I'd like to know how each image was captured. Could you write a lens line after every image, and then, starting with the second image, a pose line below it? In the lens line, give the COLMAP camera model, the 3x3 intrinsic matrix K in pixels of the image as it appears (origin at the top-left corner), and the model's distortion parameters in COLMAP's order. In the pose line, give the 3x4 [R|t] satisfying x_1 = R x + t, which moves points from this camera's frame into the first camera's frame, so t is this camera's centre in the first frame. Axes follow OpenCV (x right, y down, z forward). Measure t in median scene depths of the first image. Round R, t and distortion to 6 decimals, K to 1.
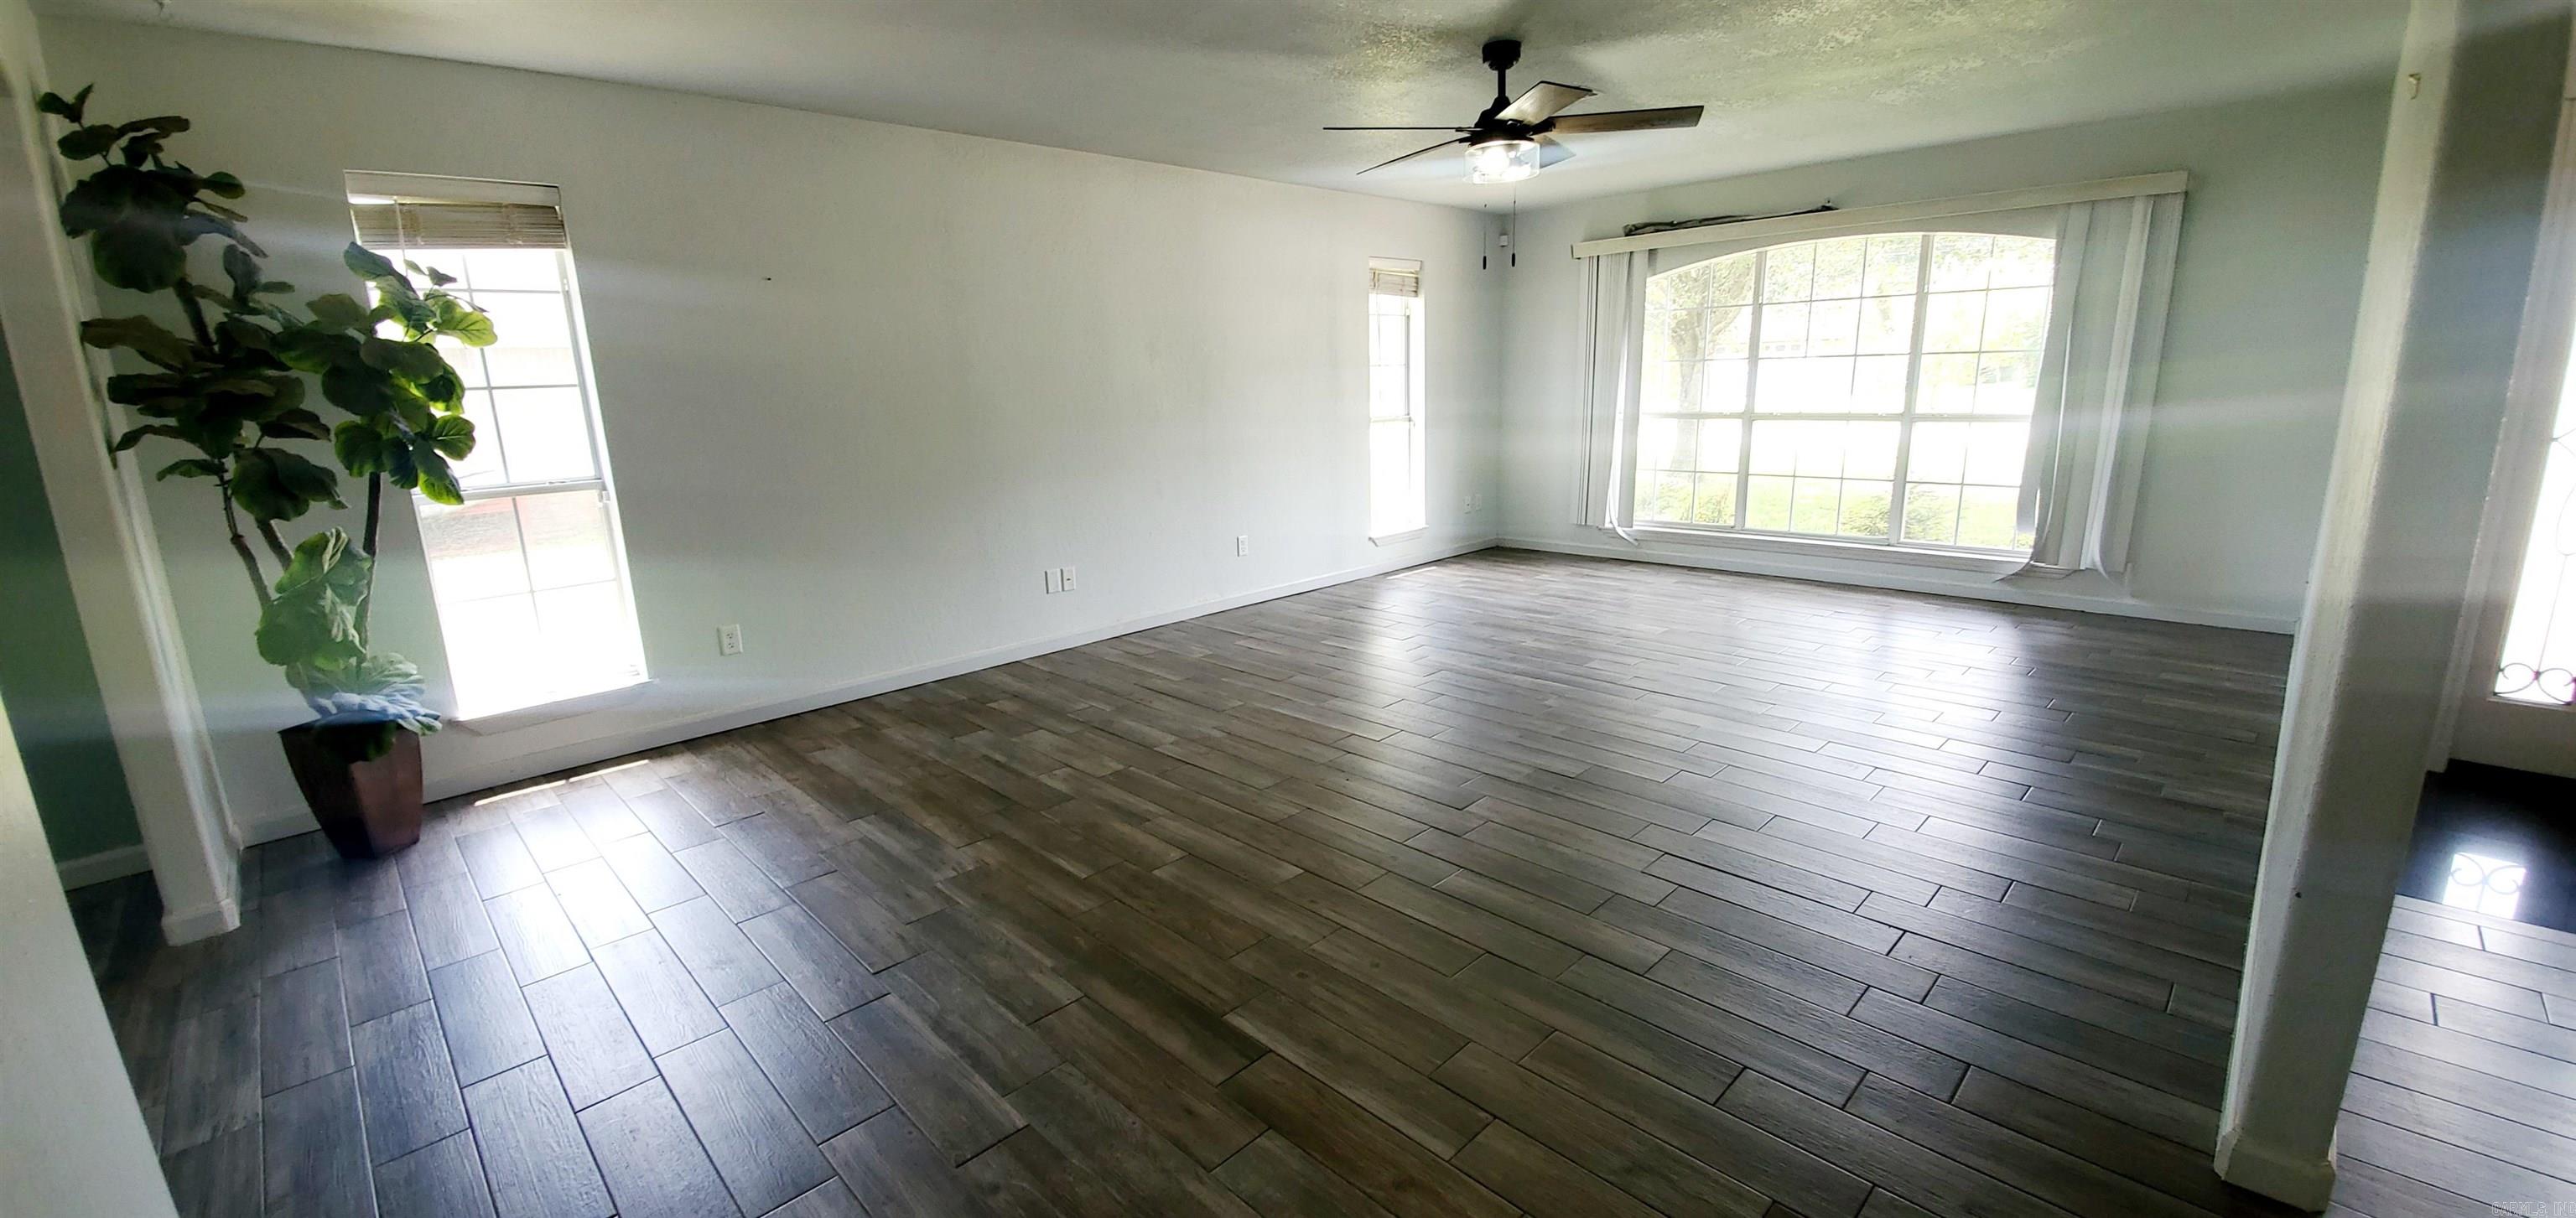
lens RADIAL K [[993.0, 0, 1283.4], [0, 993.0, 598.3], [0, 0, 1]] dist [0.015986, -0.018249]
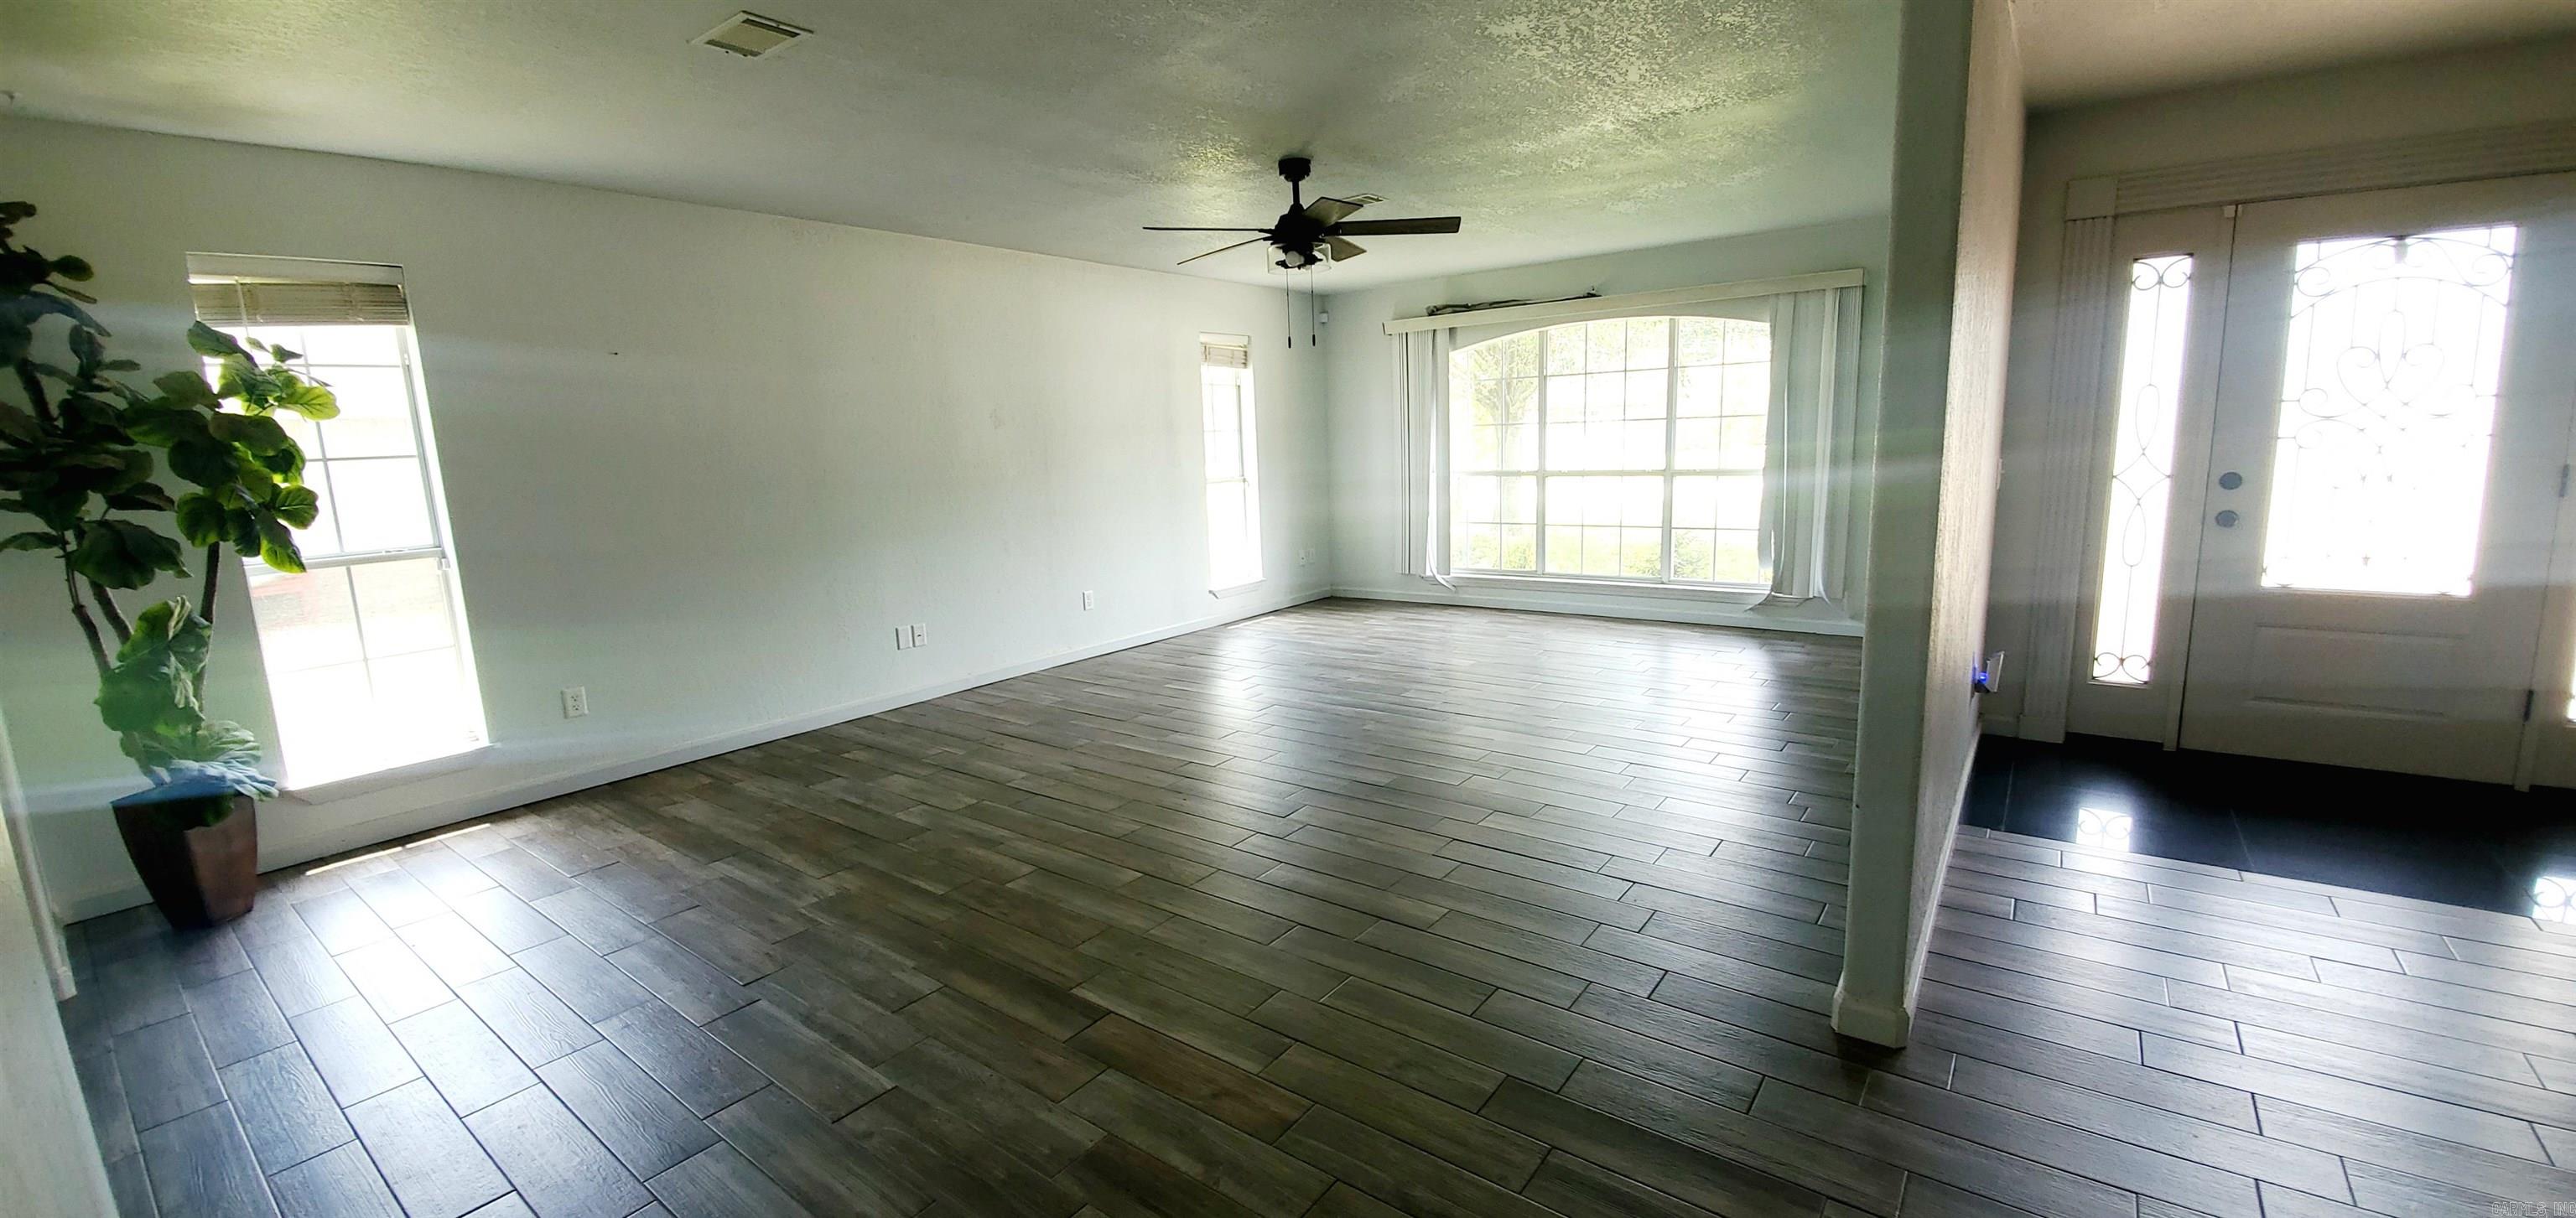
lens RADIAL K [[1018.3, 0, 1288.0], [0, 1018.3, 609.0], [0, 0, 1]] dist [0.015236, -0.019490]
pose [[0.989767, -0.030974, 0.139291, 0.027416], [0.038900, 0.997753, -0.054541, 0.038329], [-0.137289, 0.059402, 0.988748, -0.162748]]
